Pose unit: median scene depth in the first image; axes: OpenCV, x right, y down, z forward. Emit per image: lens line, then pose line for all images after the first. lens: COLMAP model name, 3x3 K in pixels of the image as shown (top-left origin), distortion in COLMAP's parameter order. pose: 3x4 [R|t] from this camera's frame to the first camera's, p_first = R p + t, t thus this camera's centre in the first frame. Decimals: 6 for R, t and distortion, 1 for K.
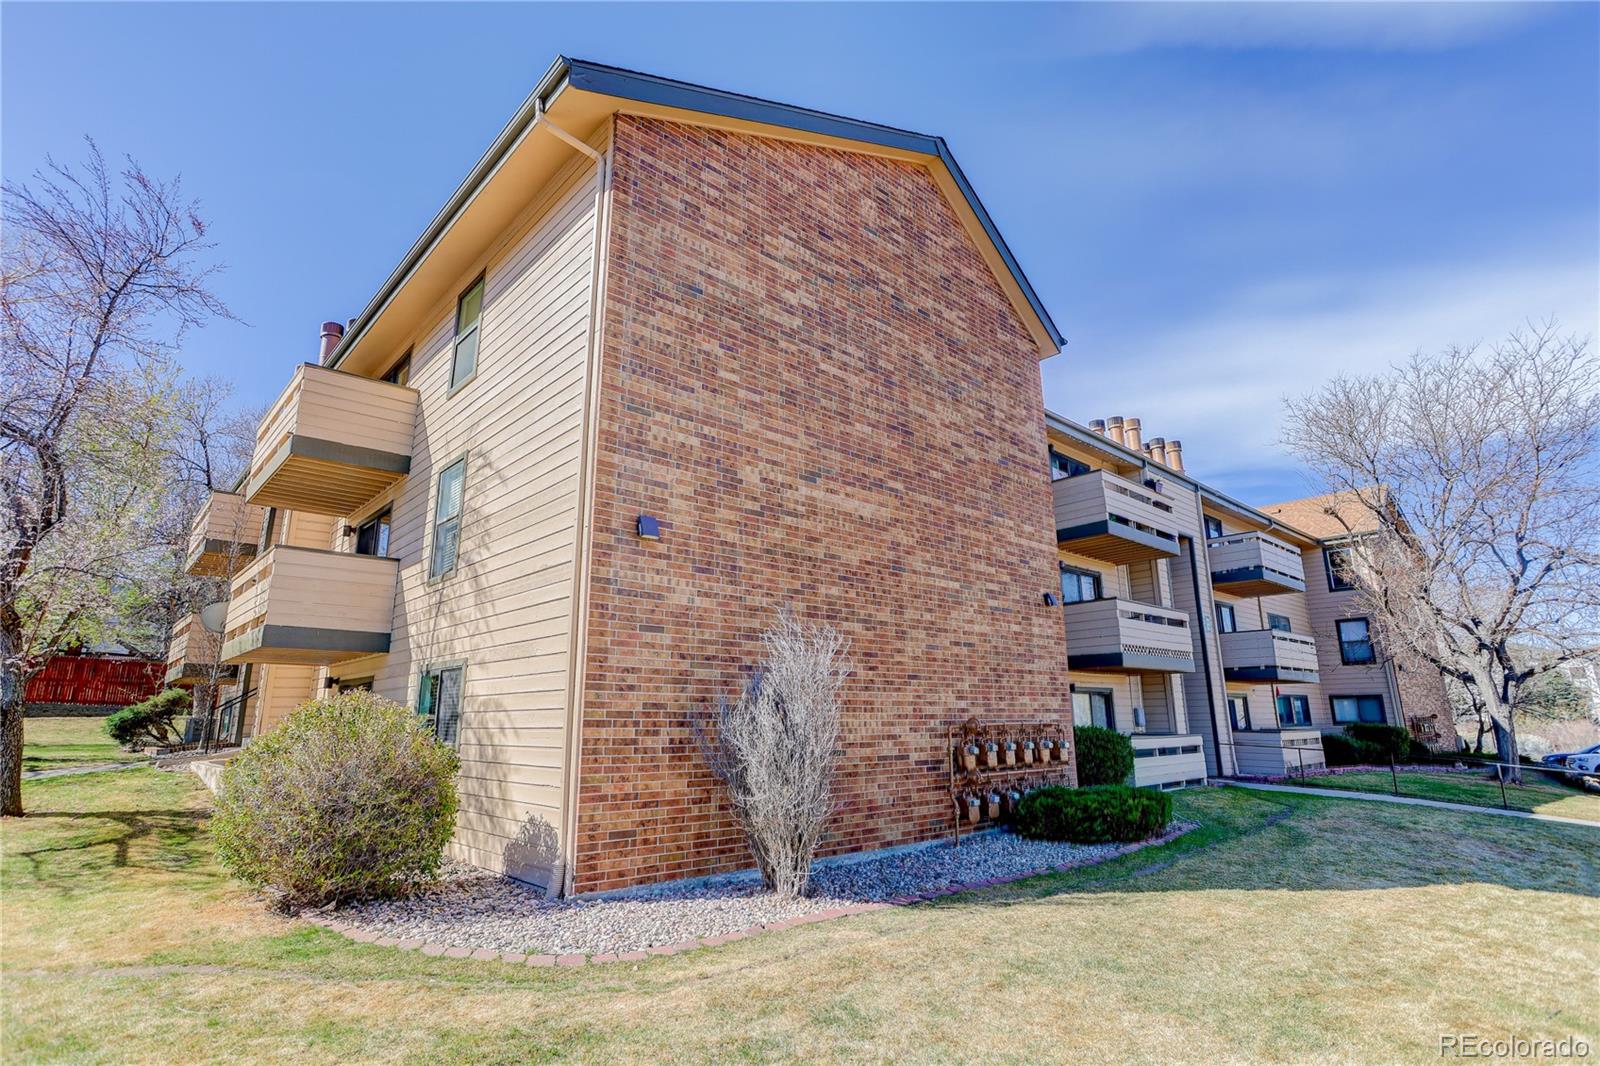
lens RADIAL K [[790.2, 0, 800.8], [0, 790.2, 530.1], [0, 0, 1]] dist [-0.034284, 0.002907]
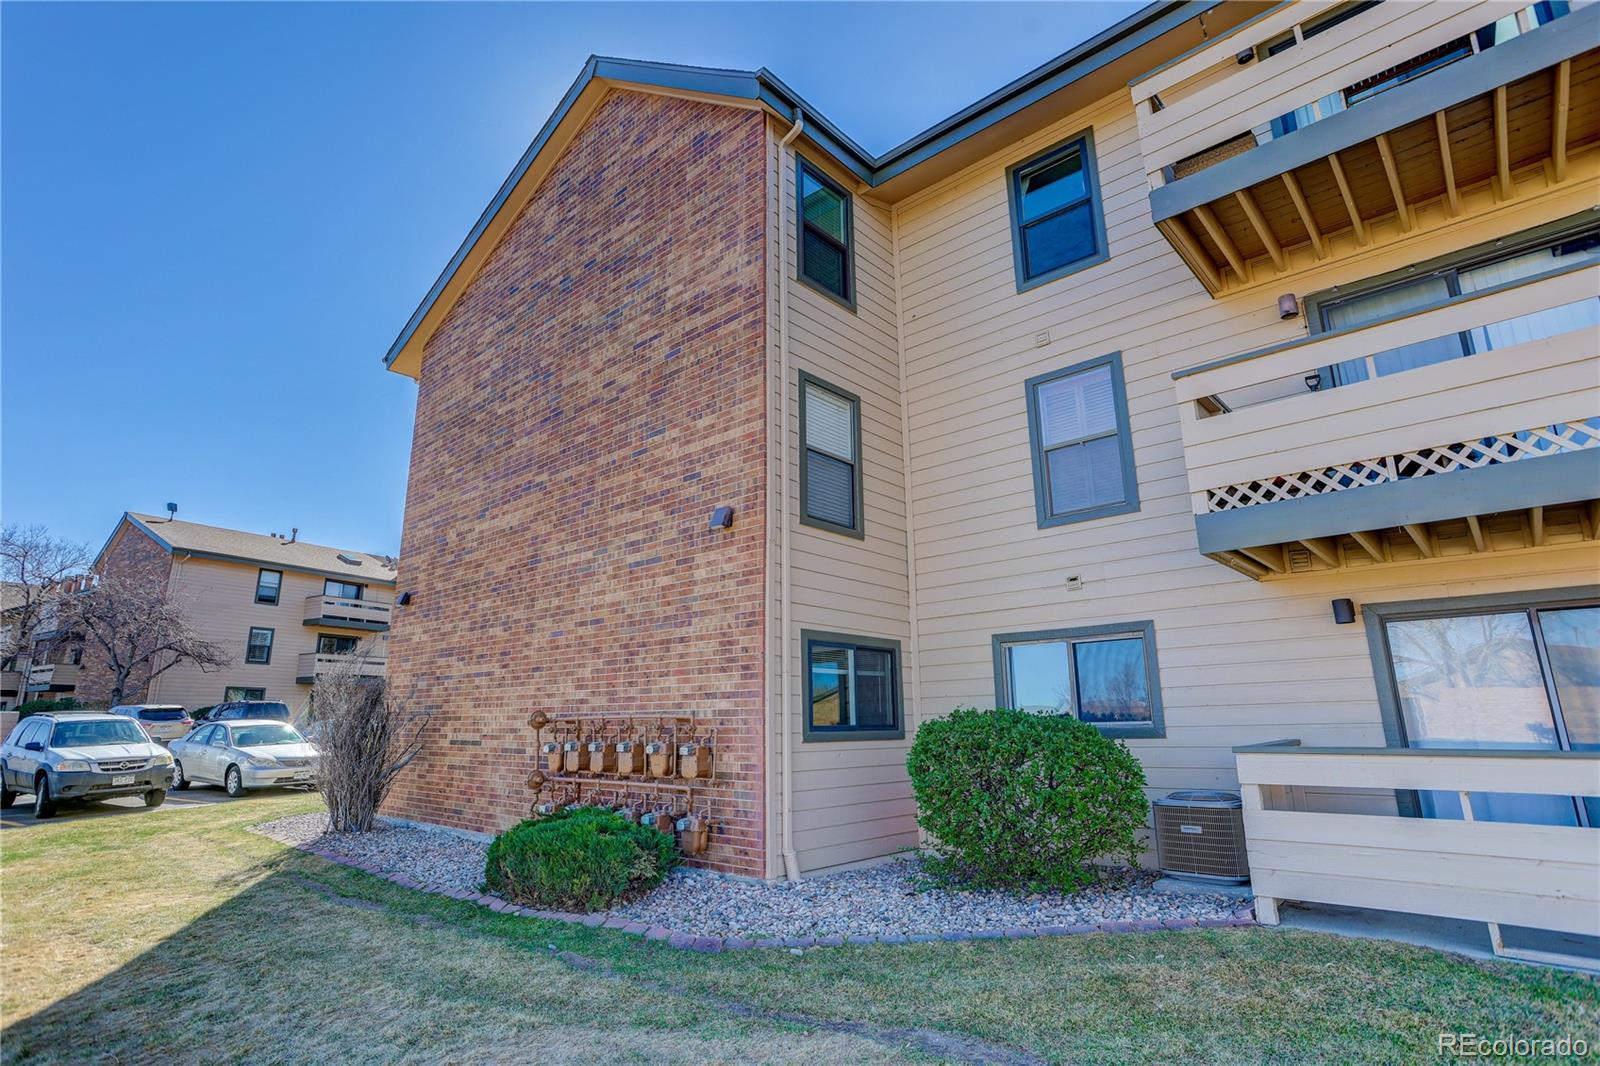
lens RADIAL K [[807.9, 0, 800.2], [0, 807.9, 524.5], [0, 0, 1]] dist [-0.028430, 0.000155]
pose [[0.100369, -0.235262, -0.966736, 1.067642], [0.243935, 0.947806, -0.205330, 0.273110], [0.964584, -0.215212, 0.152519, 1.094100]]
